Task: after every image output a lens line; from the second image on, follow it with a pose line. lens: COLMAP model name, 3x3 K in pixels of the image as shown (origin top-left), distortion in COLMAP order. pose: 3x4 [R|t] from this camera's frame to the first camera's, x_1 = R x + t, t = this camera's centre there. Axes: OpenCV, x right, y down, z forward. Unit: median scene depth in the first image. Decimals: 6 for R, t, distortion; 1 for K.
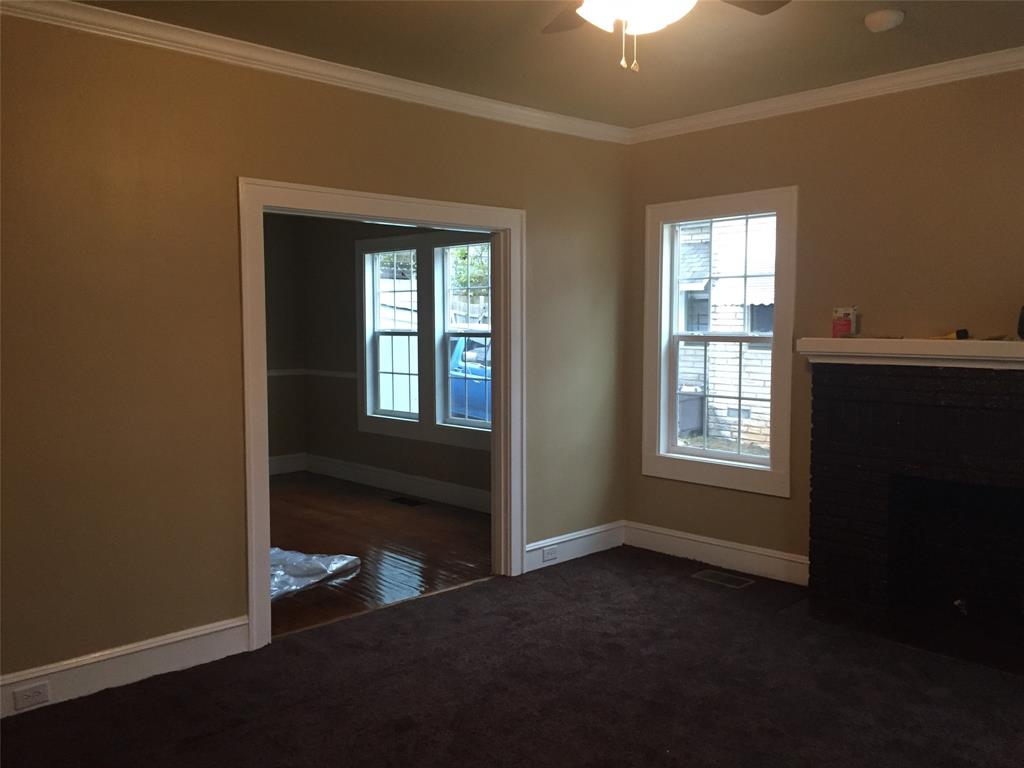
lens RADIAL K [[872.0, 0, 512.0], [0, 872.0, 384.0], [0, 0, 1]] dist [0.005567, -0.001371]
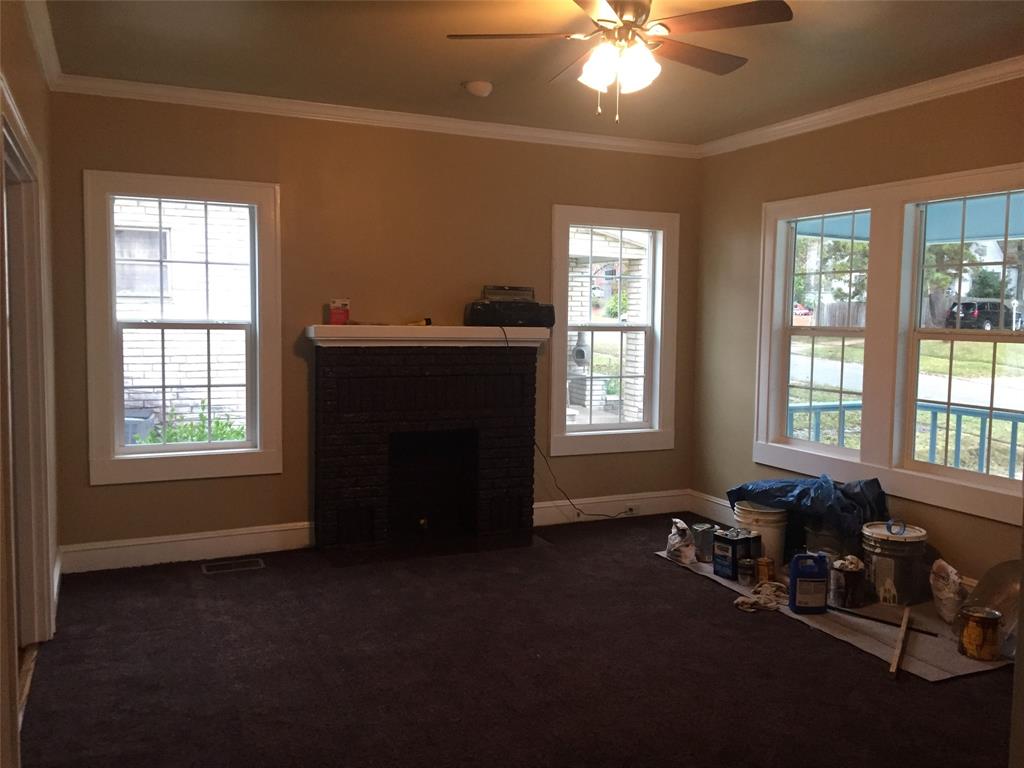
lens RADIAL K [[872.0, 0, 512.0], [0, 872.0, 384.0], [0, 0, 1]] dist [0.005567, -0.001371]
pose [[0.320984, -0.073280, 0.944245, -0.603971], [0.049955, 0.996924, 0.060387, -0.030597], [-0.945766, 0.027787, 0.323657, 0.377639]]
